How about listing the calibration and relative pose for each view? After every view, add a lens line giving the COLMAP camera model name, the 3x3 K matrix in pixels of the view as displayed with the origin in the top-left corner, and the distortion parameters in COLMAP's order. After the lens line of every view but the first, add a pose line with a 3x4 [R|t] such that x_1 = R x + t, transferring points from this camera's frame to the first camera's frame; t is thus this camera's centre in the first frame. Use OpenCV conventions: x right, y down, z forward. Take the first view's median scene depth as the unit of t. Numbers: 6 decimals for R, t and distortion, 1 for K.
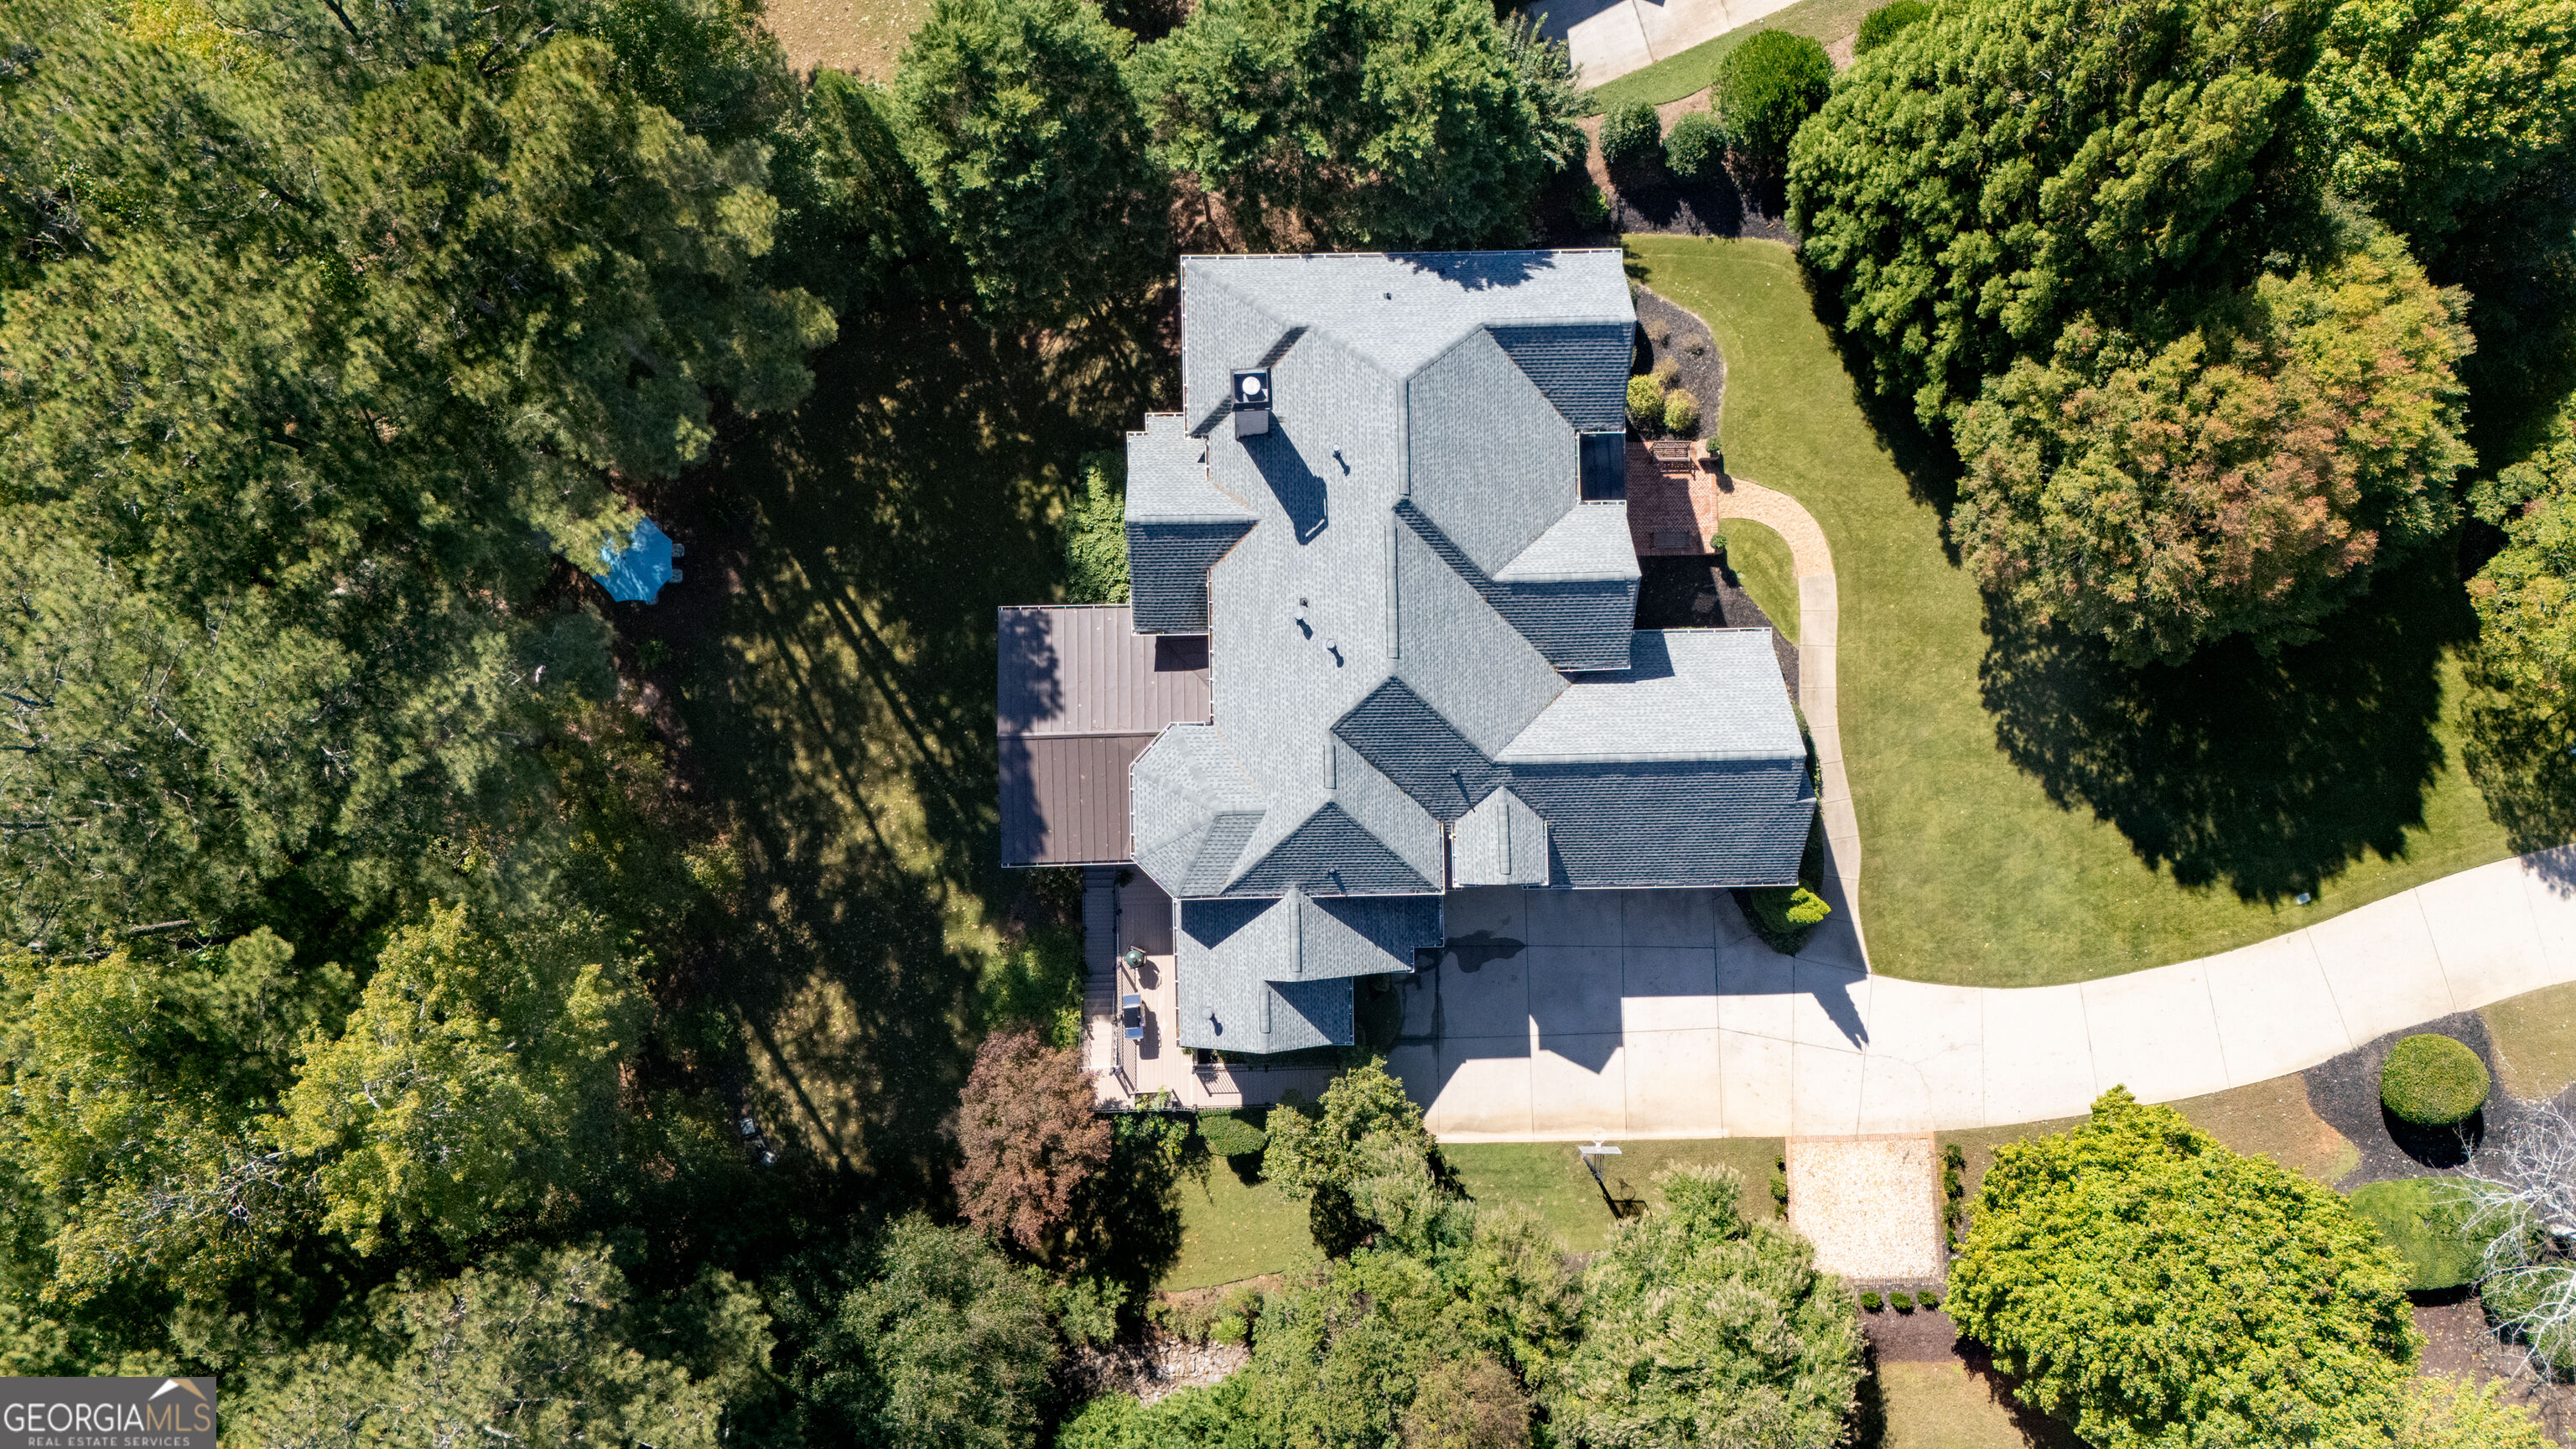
lens RADIAL K [[1864.1, 0, 1288.6], [0, 1864.1, 732.9], [0, 0, 1]] dist [0.041818, -0.005855]
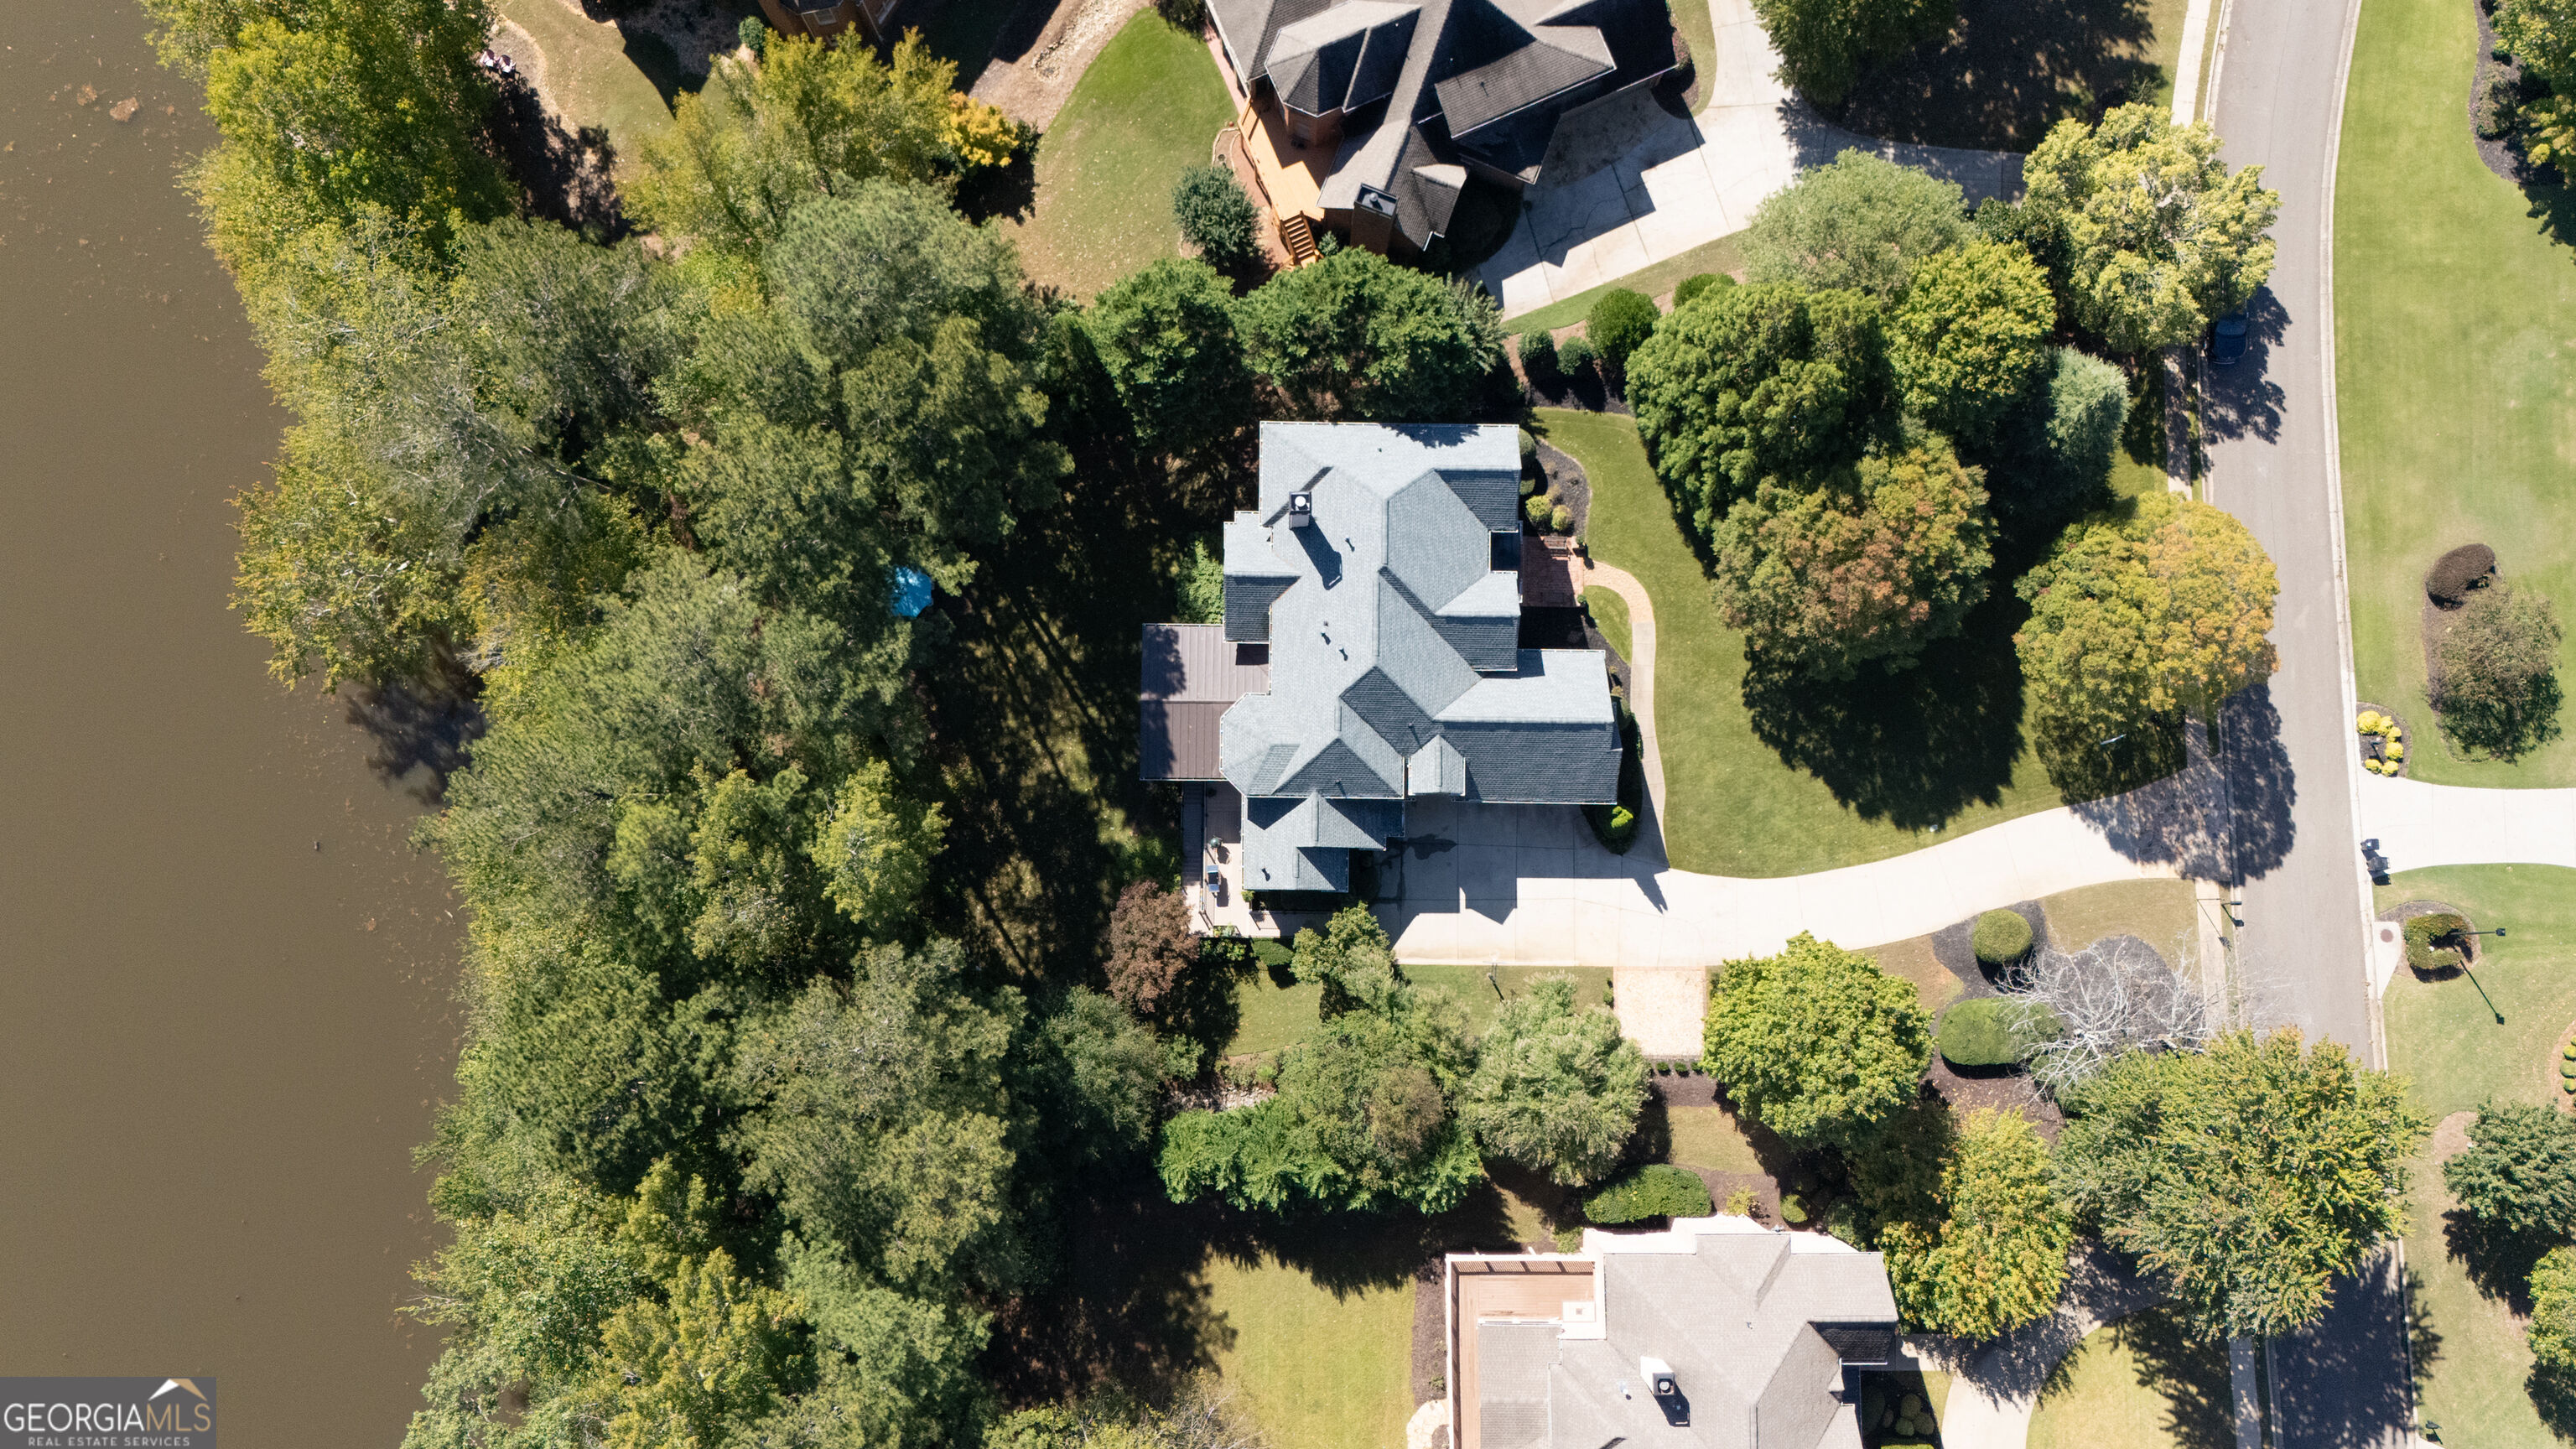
lens RADIAL K [[1864.1, 0, 1283.0], [0, 1864.1, 723.9], [0, 0, 1]] dist [0.041818, -0.005855]
pose [[0.999310, 0.030895, -0.020620, 0.006445], [-0.031719, 0.998658, -0.040943, 0.090051], [0.019328, 0.041569, 0.998949, -0.693070]]
